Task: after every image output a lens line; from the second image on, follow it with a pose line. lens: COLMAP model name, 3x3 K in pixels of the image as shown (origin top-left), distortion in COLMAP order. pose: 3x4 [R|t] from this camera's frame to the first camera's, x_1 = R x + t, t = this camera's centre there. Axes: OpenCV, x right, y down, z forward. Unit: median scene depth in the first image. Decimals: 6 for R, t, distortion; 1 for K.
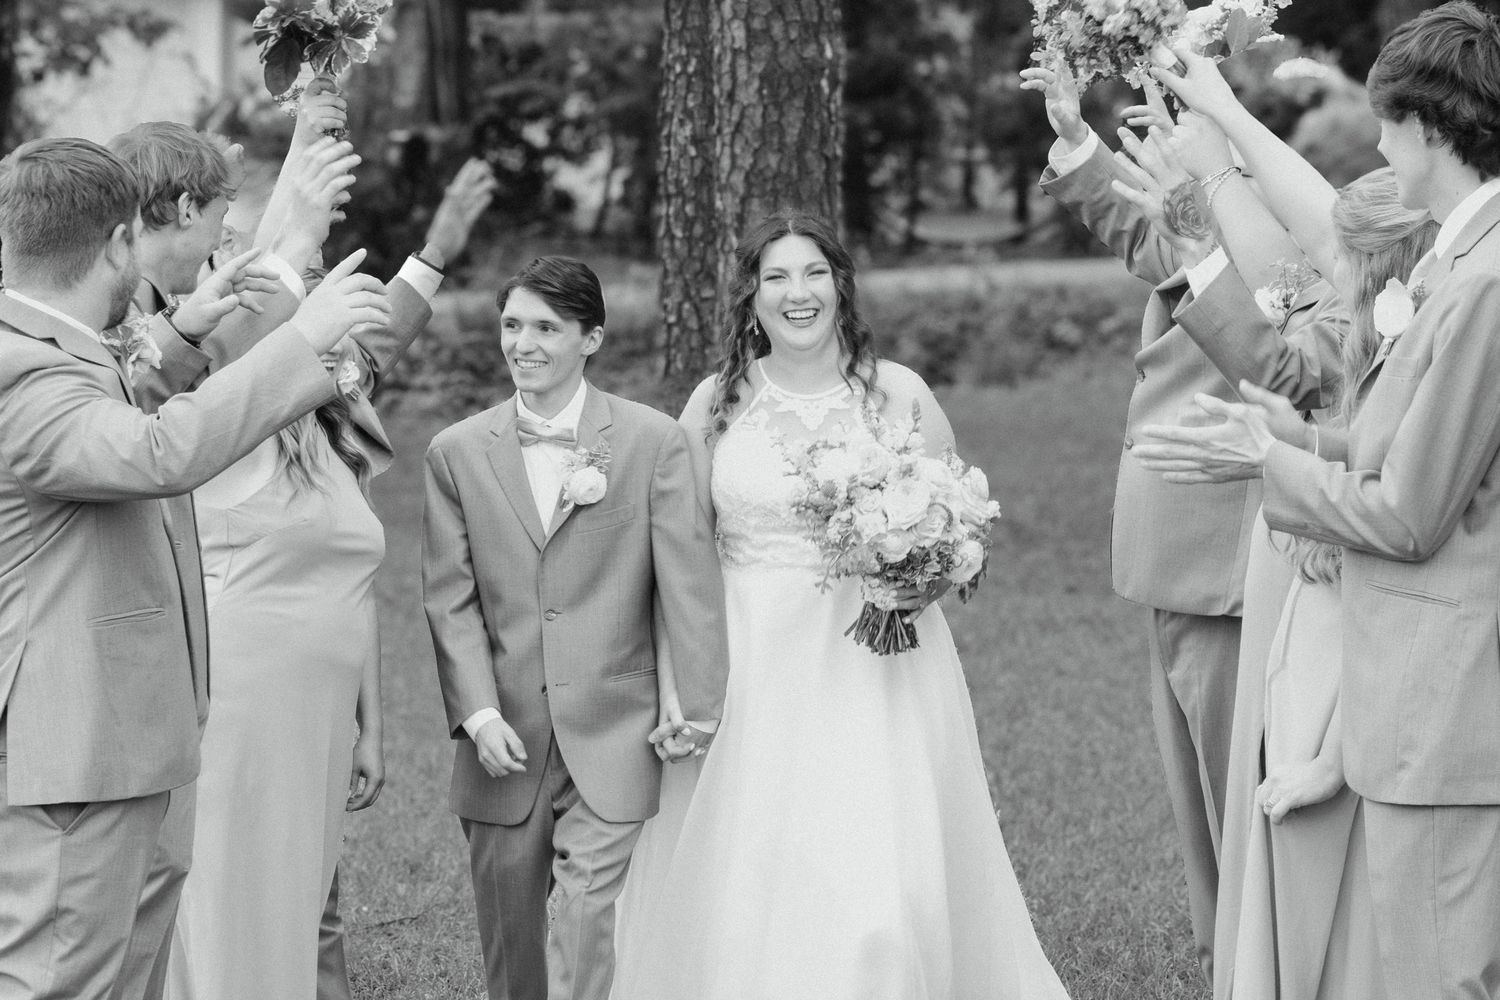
lens RADIAL K [[3844.2, 0, 750.7], [0, 3844.2, 504.7], [0, 0, 1]] dist [0.009900, 0.000000]
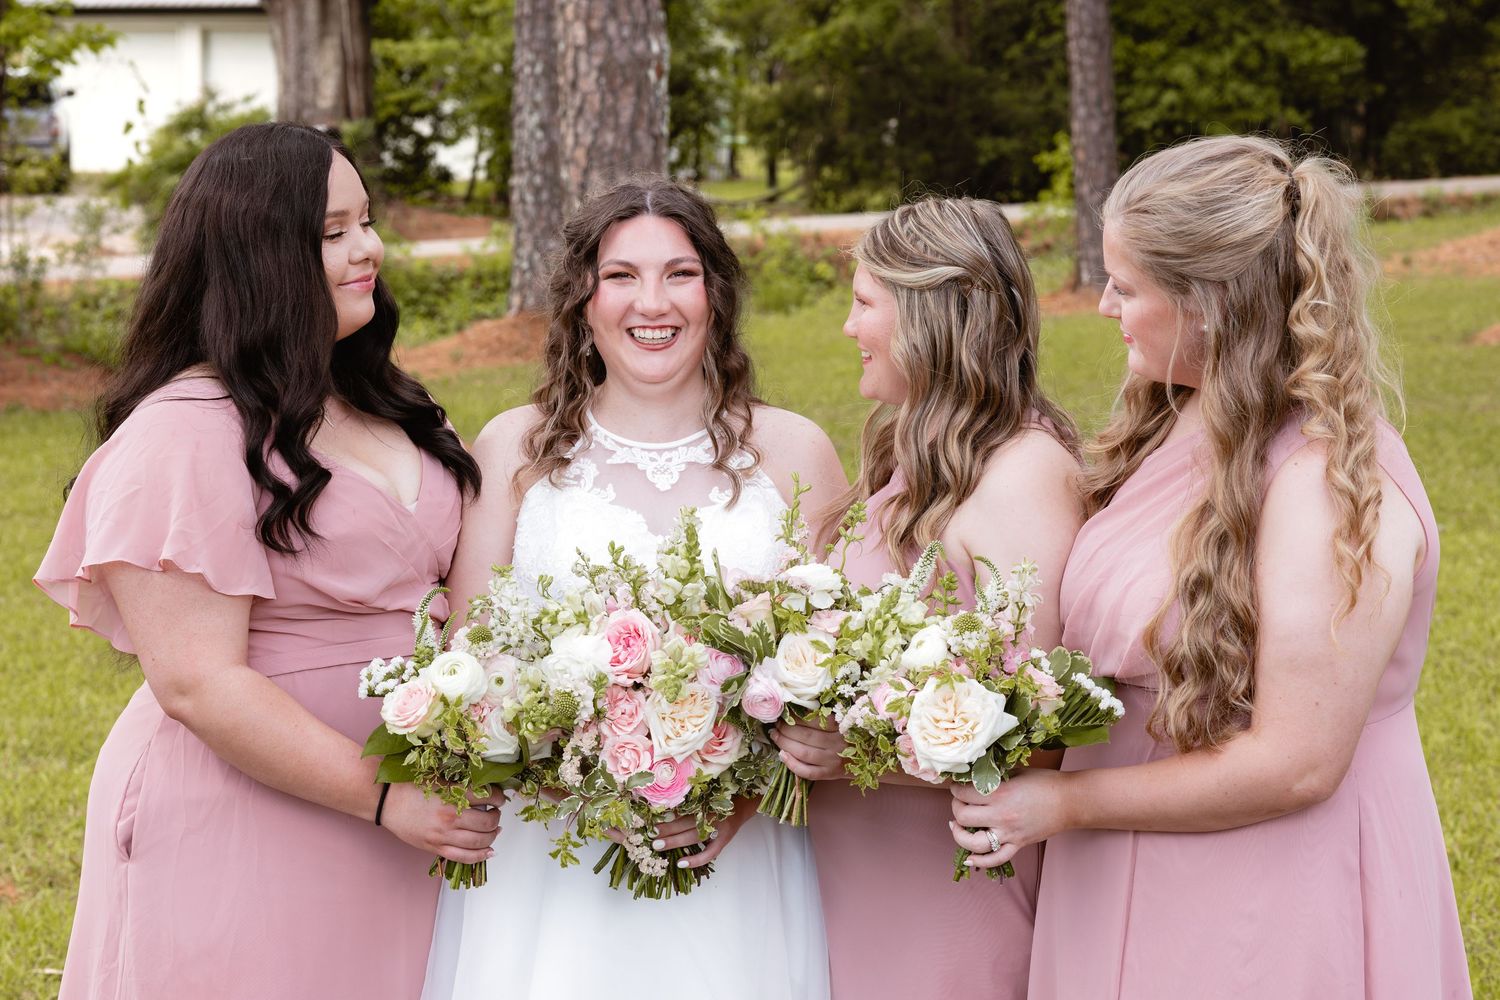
lens RADIAL K [[3844.2, 0, 751.0], [0, 3844.2, 492.7], [0, 0, 1]] dist [0.009900, 0.000000]
pose [[0.999285, -0.013742, 0.035210, 0.009396], [0.013558, 0.999893, 0.005467, 0.023547], [-0.035282, -0.004985, 0.999365, -0.312968]]
